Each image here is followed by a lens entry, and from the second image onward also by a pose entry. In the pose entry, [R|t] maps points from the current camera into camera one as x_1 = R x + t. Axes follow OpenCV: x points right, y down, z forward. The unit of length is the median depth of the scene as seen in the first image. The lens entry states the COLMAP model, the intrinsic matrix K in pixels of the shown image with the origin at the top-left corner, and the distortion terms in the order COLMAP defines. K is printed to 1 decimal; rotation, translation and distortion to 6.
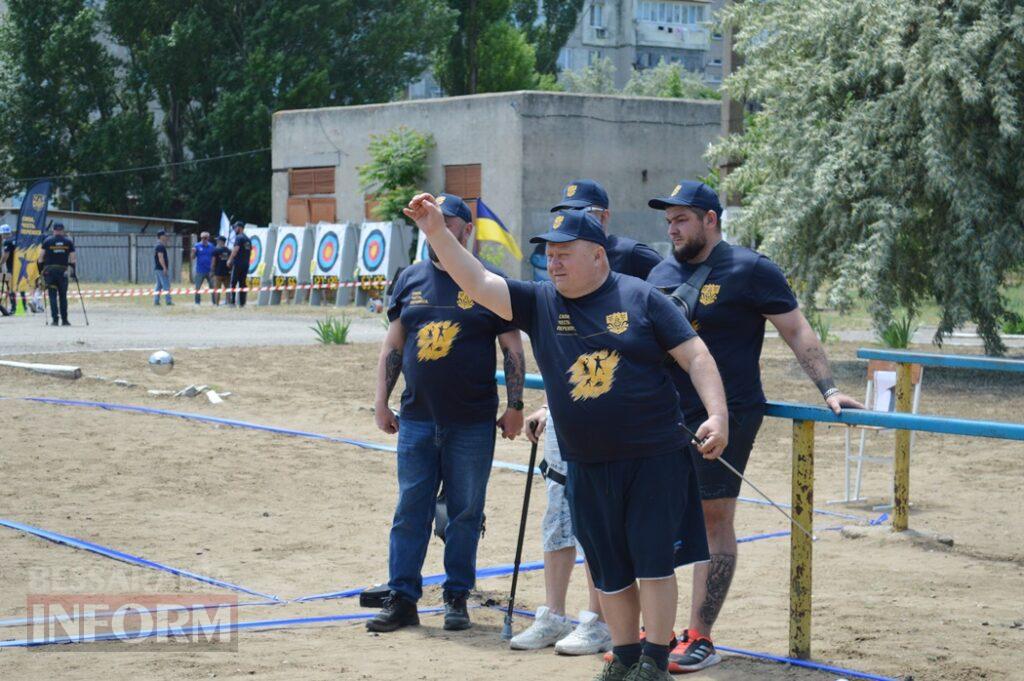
lens RADIAL K [[2397.4, 0, 512.0], [0, 2397.4, 340.5], [0, 0, 1]] dist [0.064380, 0.010642]
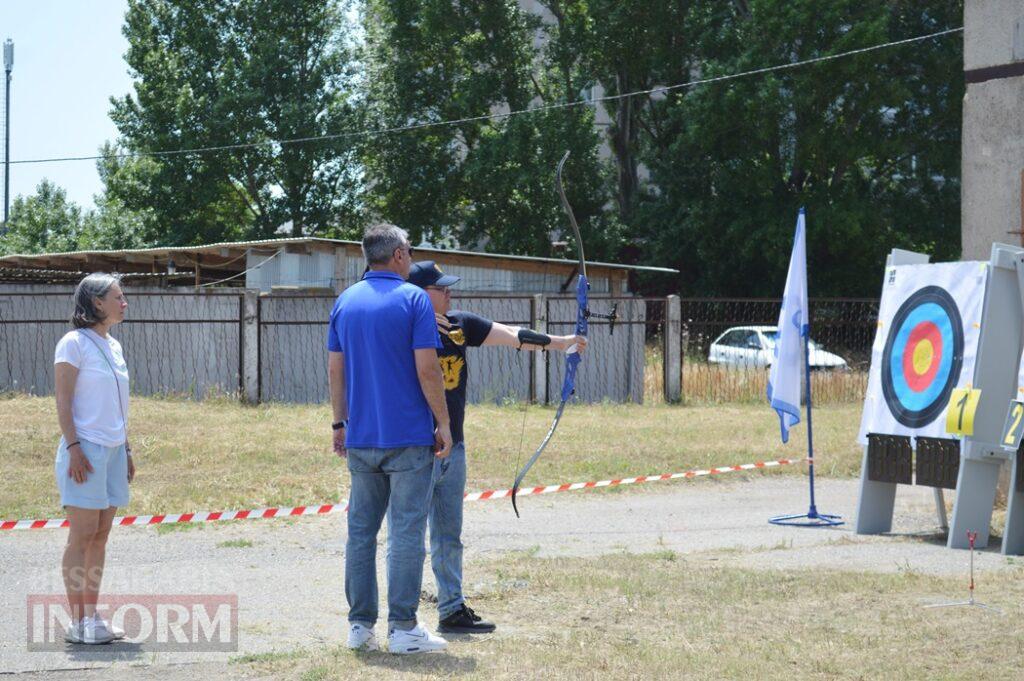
lens RADIAL K [[2397.4, 0, 512.0], [0, 2397.4, 340.5], [0, 0, 1]] dist [0.064380, 0.010642]
pose [[0.983251, 0.000631, -0.182254, -0.110081], [-0.005890, 0.999582, -0.028318, -0.031069], [0.182160, 0.028918, 0.982844, 0.756239]]
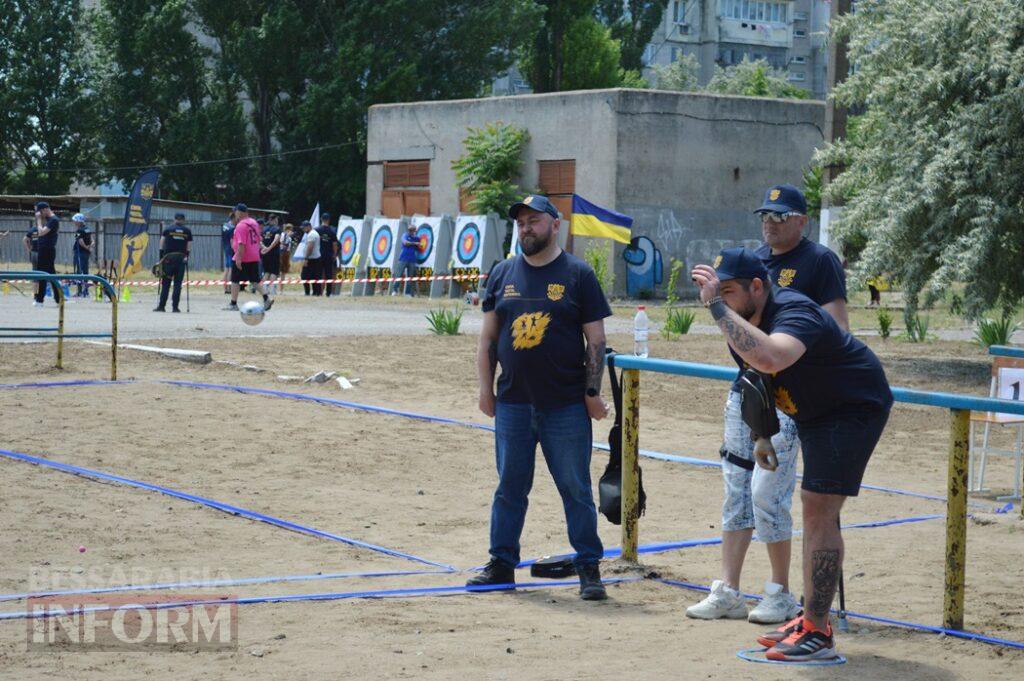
lens RADIAL K [[2397.4, 0, 512.0], [0, 2397.4, 340.5], [0, 0, 1]] dist [0.064380, 0.010642]
pose [[0.999407, 0.016929, -0.029978, -0.007677], [-0.016849, 0.999854, 0.002915, 0.000332], [0.030023, -0.002408, 0.999546, -0.014416]]
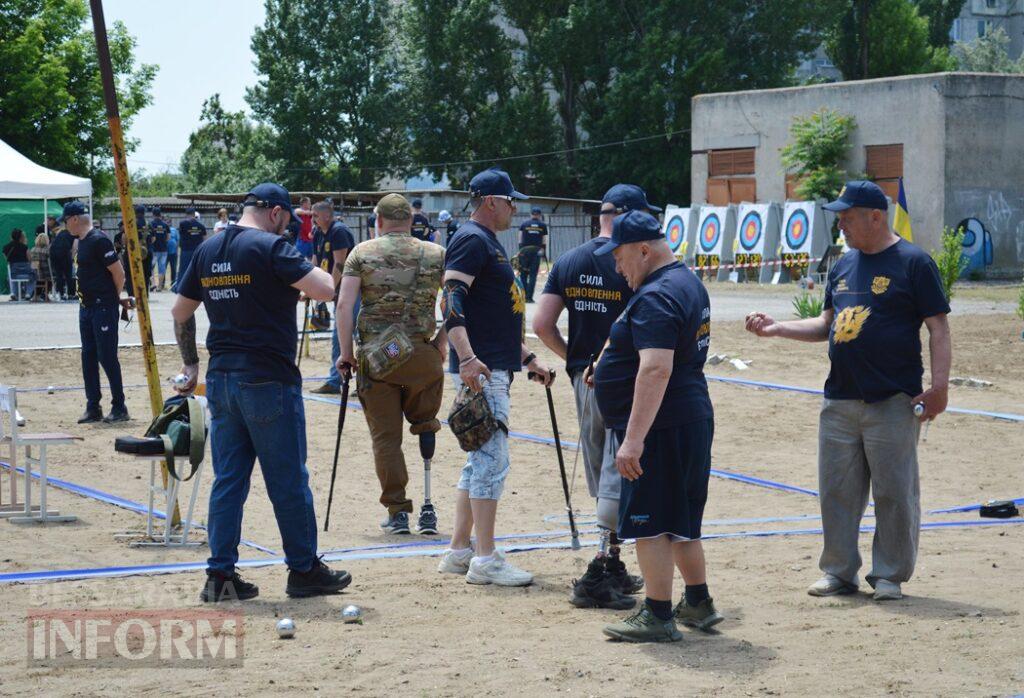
lens RADIAL K [[2451.9, 0, 512.0], [0, 2451.9, 349.0], [0, 0, 1]] dist [0.052361, 0.127166]
pose [[0.988957, -0.000583, -0.148202, -0.021635], [0.002483, 0.999917, 0.012632, 0.000489], [0.148182, -0.012861, 0.988876, -0.064425]]
